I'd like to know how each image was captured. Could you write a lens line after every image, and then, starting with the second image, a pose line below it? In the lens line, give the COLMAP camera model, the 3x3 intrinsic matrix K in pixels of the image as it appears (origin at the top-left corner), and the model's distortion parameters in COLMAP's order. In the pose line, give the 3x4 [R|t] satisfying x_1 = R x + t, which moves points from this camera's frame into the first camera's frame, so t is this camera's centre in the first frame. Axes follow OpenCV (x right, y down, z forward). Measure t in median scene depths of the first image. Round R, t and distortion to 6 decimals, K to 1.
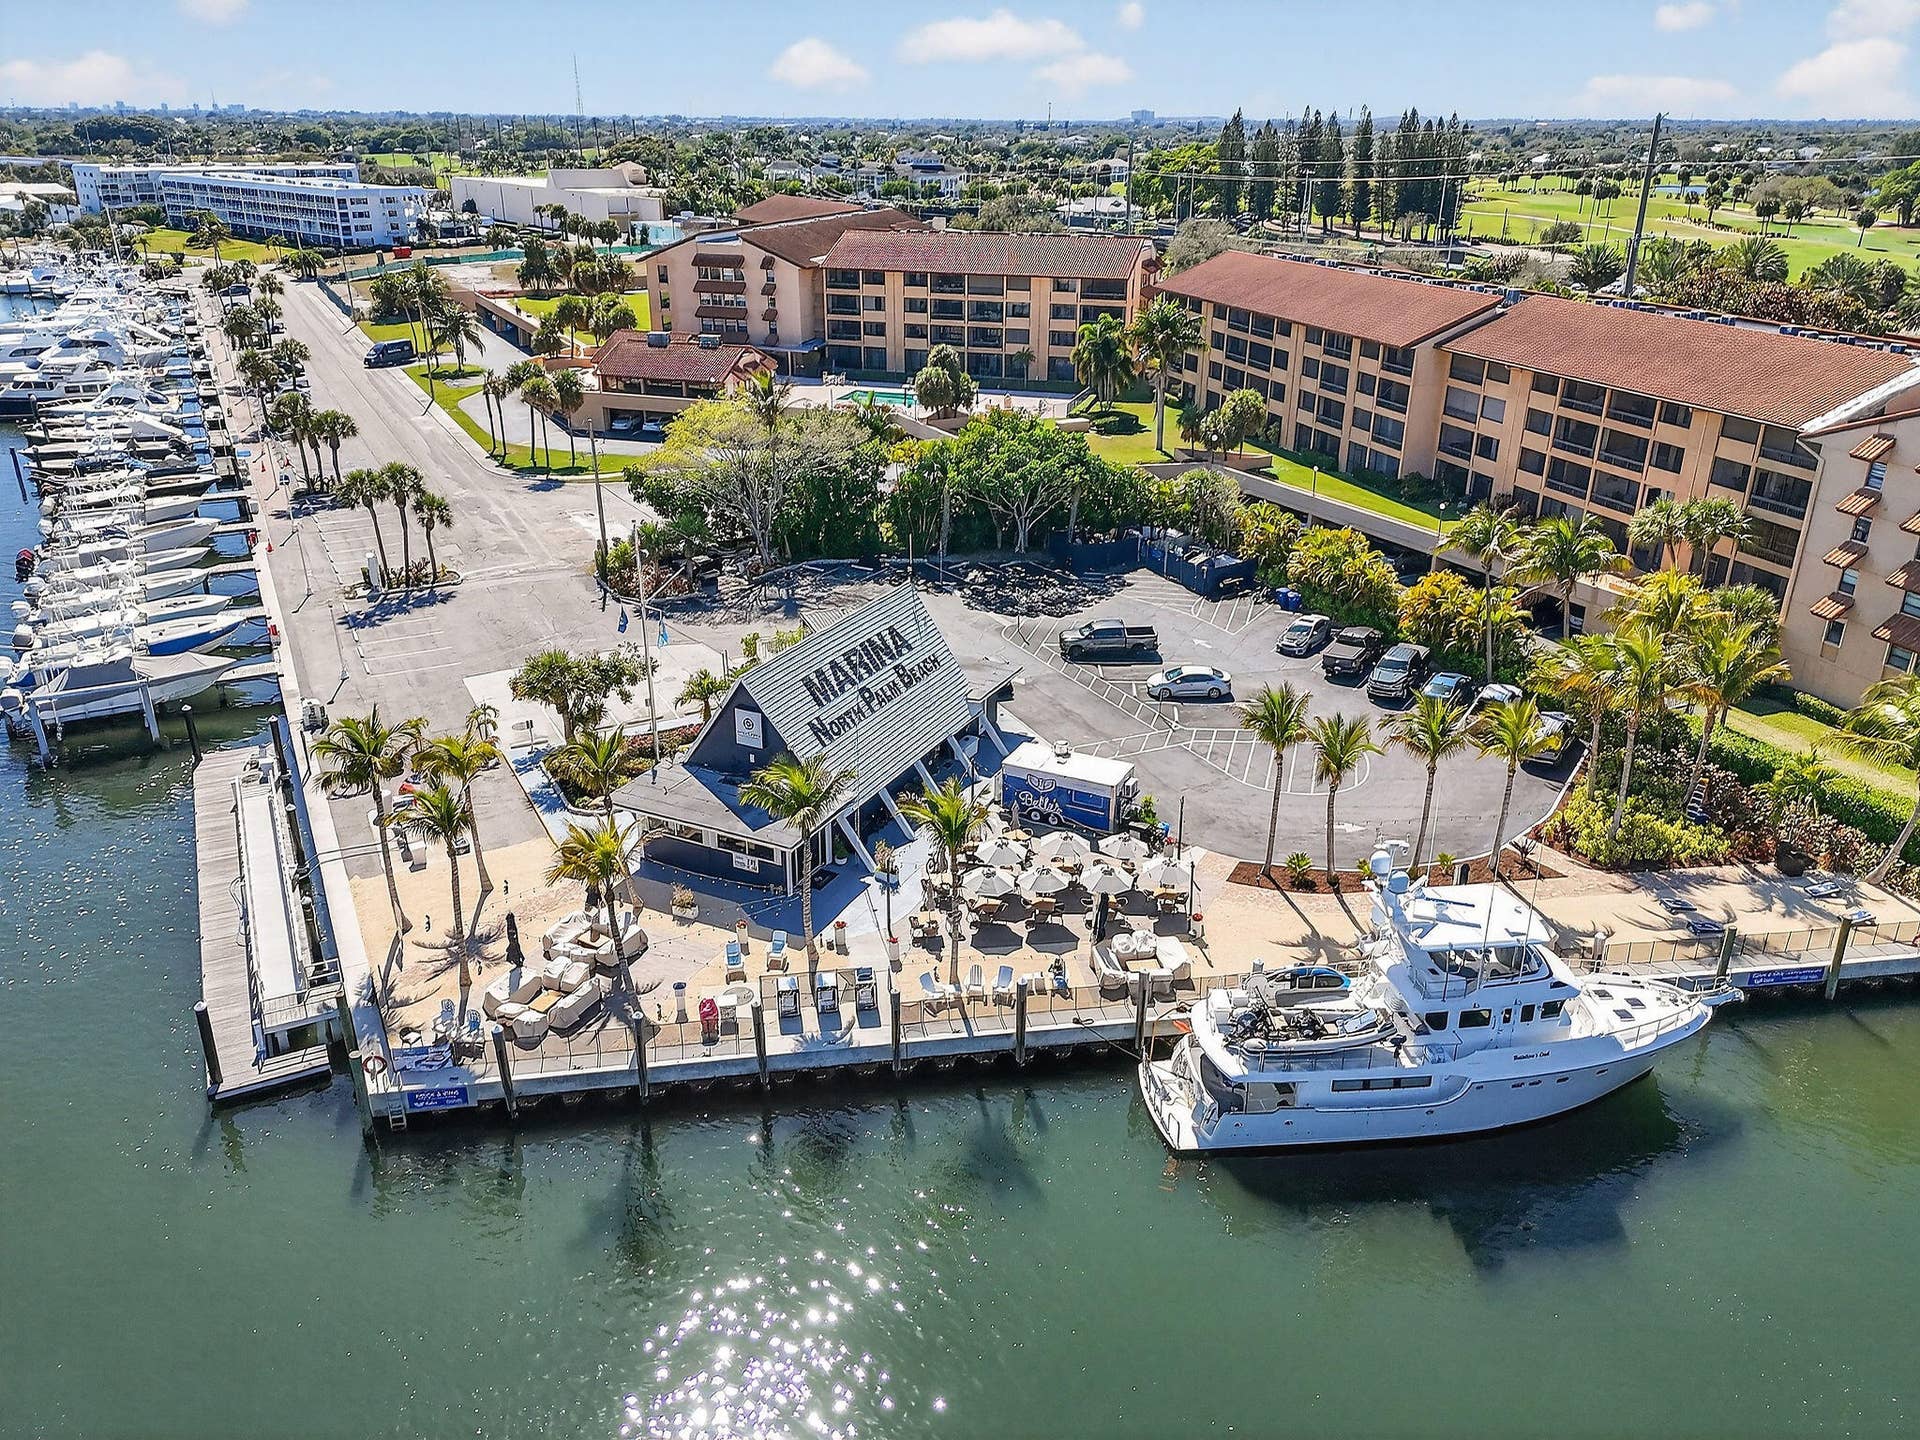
lens RADIAL K [[1400.2, 0, 960.0], [0, 1400.2, 720.0], [0, 0, 1]] dist [0.087913, -0.099494]
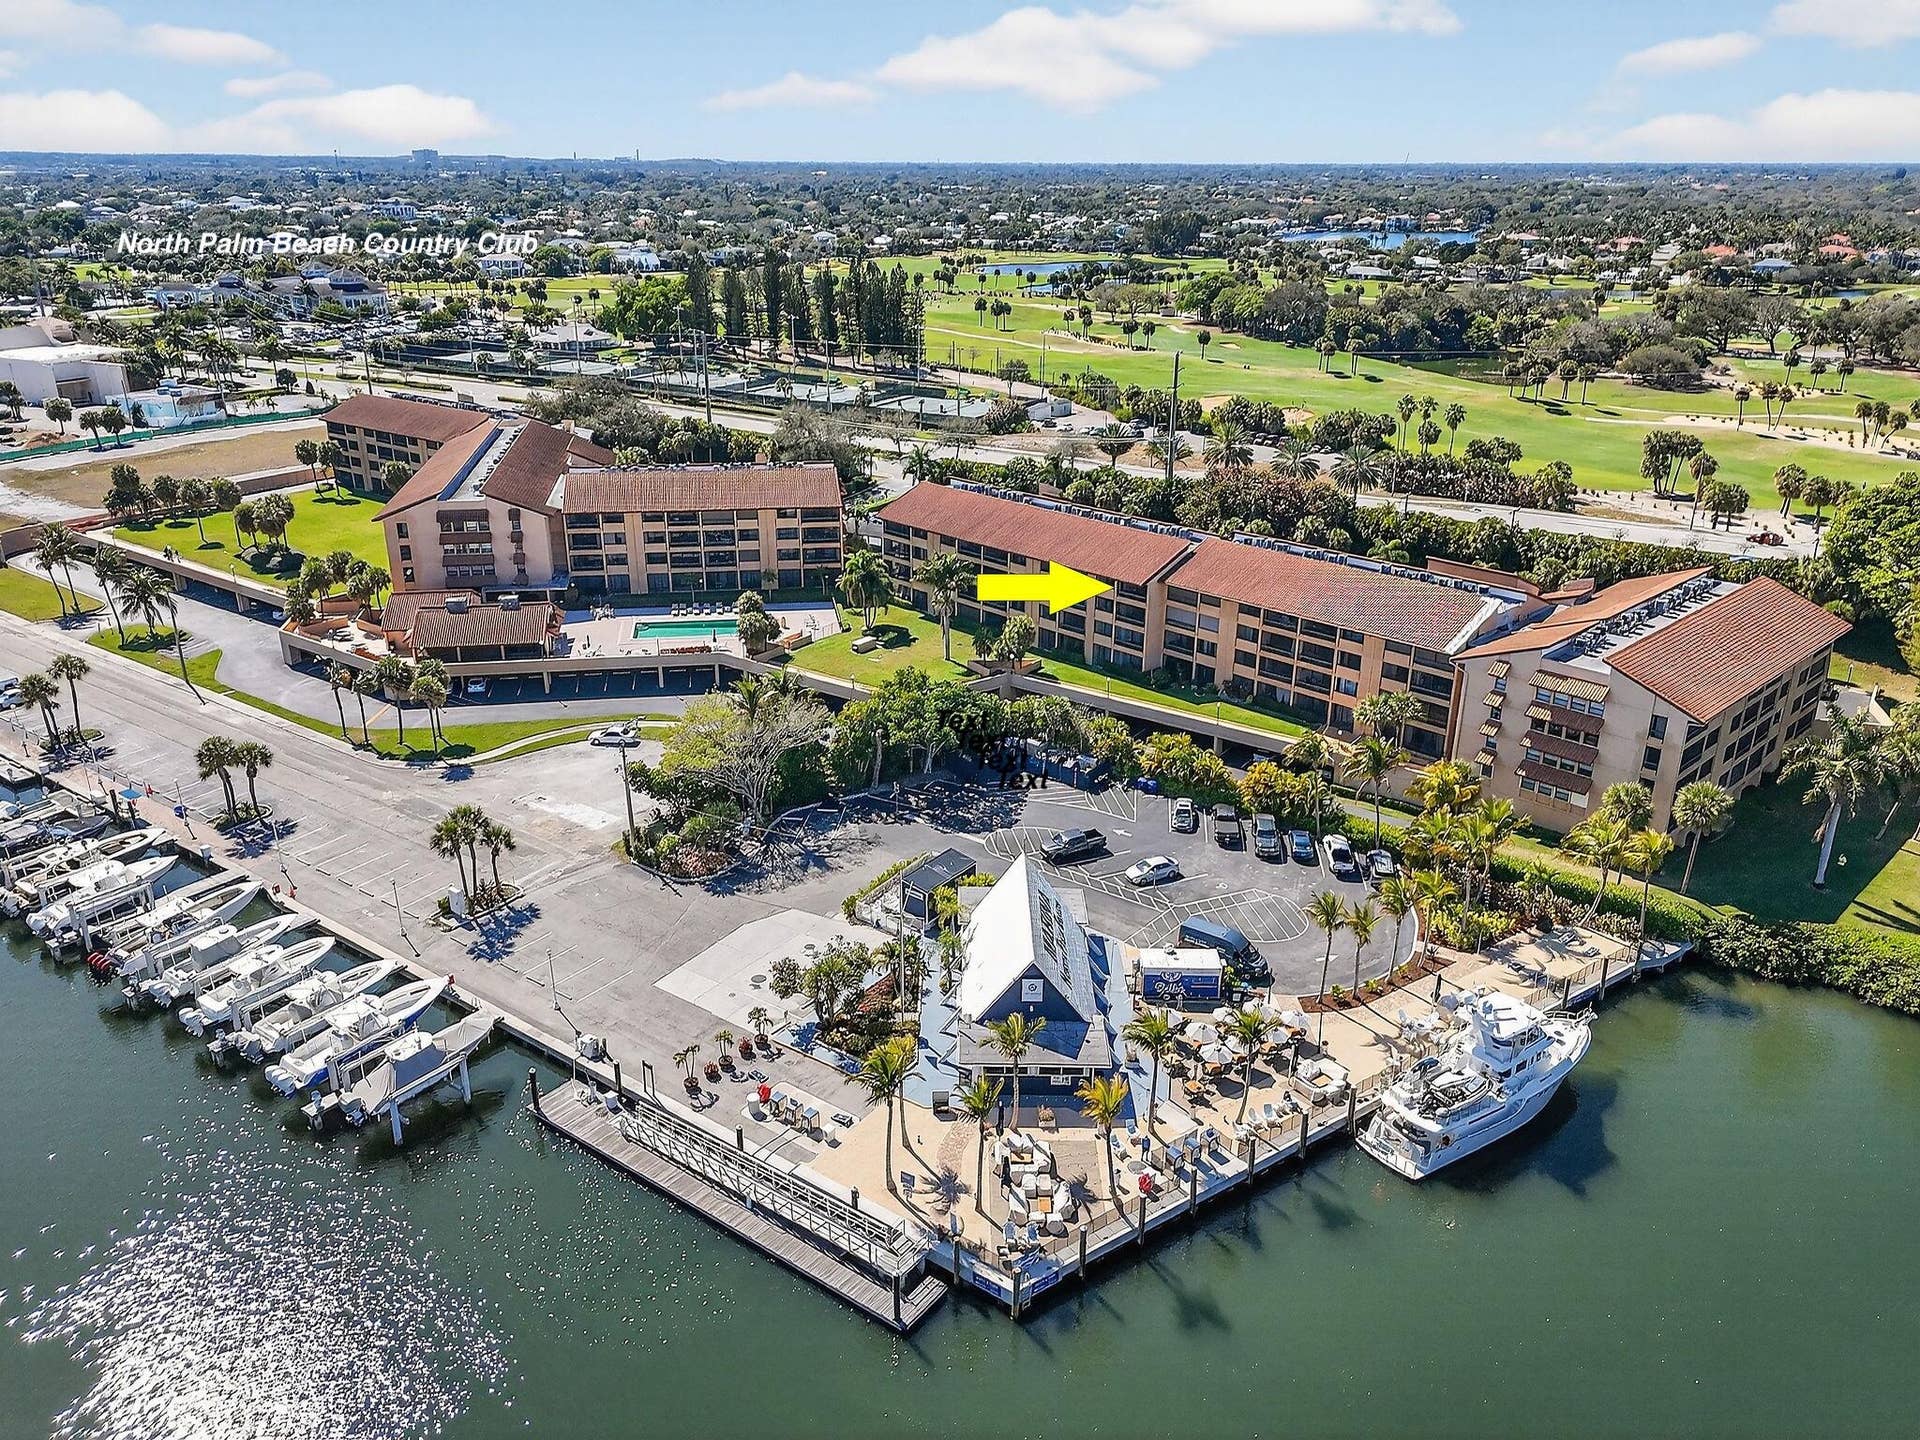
lens RADIAL K [[1400.2, 0, 960.0], [0, 1400.2, 720.0], [0, 0, 1]] dist [0.087913, -0.099494]
pose [[0.898788, -0.162791, 0.407036, -0.513233], [0.173171, 0.984825, 0.011491, -0.202631], [-0.402730, 0.060158, 0.913340, -0.238268]]
